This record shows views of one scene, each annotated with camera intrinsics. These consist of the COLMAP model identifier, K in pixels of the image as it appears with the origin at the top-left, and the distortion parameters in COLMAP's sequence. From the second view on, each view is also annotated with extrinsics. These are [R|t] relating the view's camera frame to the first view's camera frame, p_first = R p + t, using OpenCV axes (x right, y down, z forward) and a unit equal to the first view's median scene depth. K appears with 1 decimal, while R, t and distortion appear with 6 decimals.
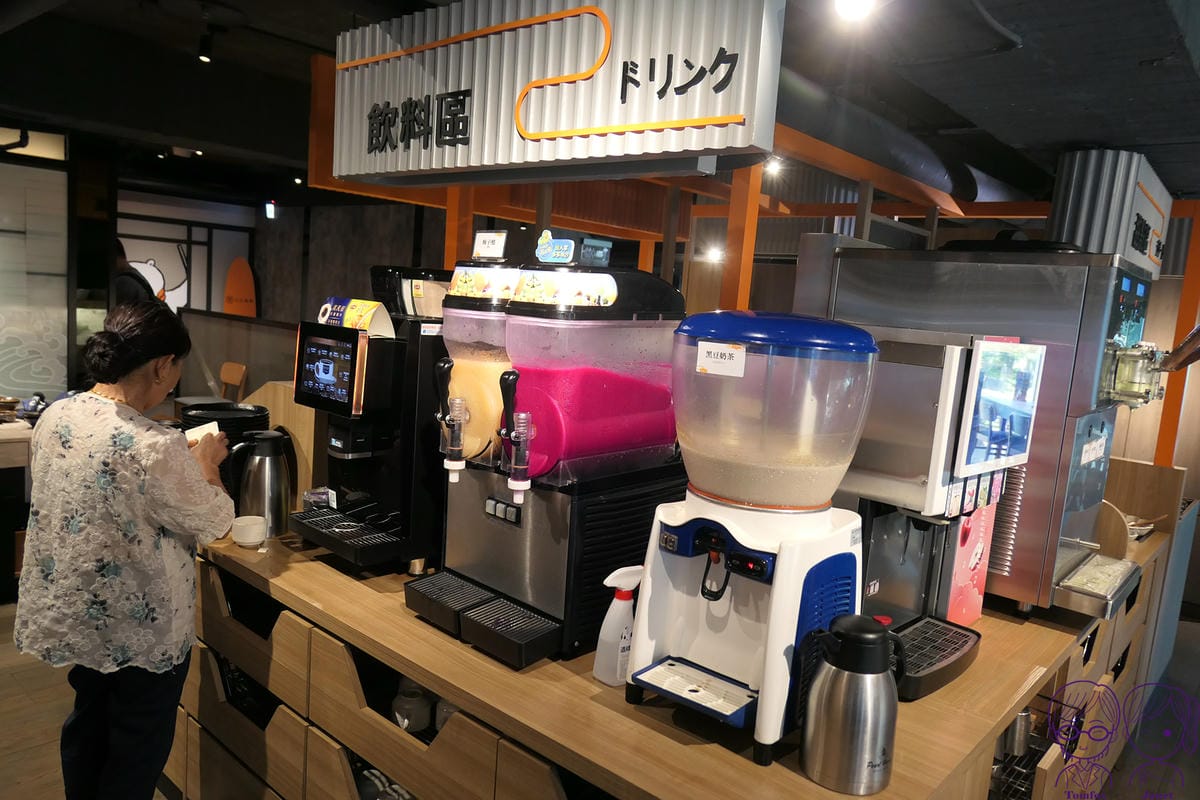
lens RADIAL K [[867.8, 0, 593.6], [0, 867.8, 394.3], [0, 0, 1]] dist [-0.014415, 0.004417]
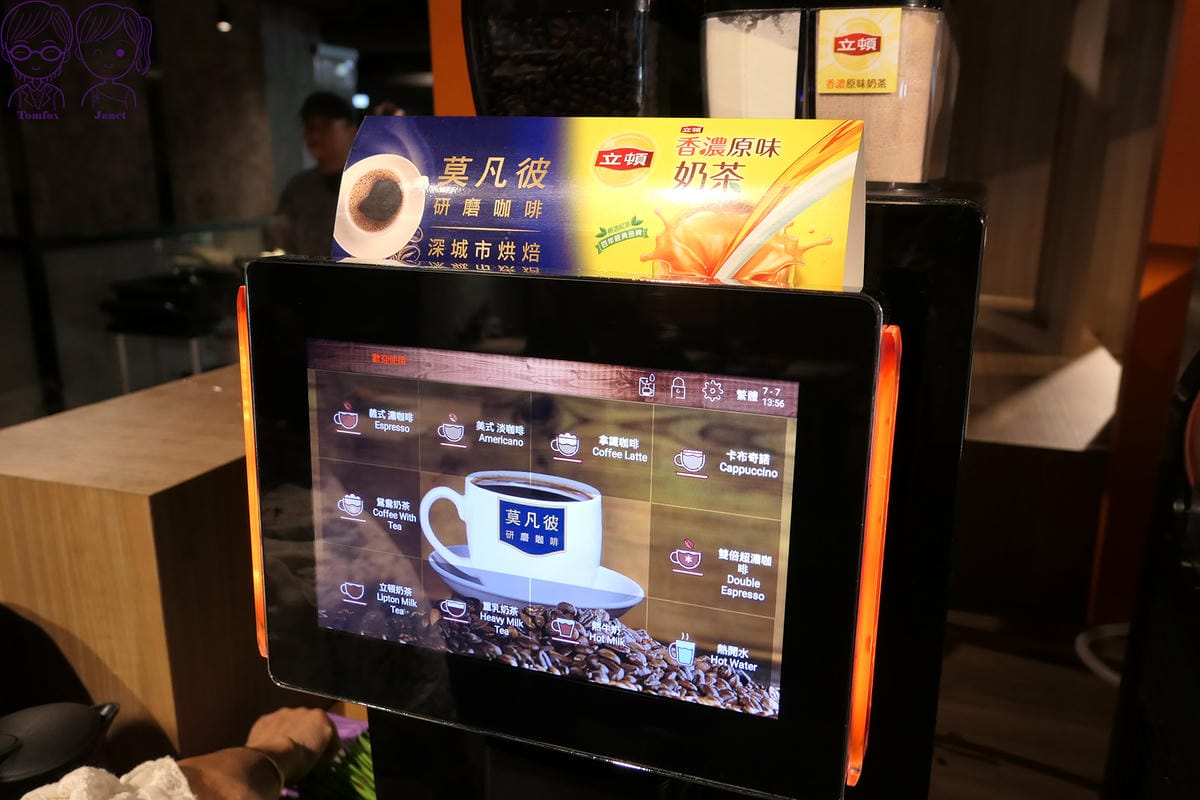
lens RADIAL K [[867.8, 0, 593.6], [0, 867.8, 394.3], [0, 0, 1]] dist [-0.014415, 0.004417]
pose [[0.901914, -0.169922, 0.397087, -0.360033], [0.096361, 0.975351, 0.198508, -0.089097], [-0.421030, -0.140773, 0.896056, 0.827372]]
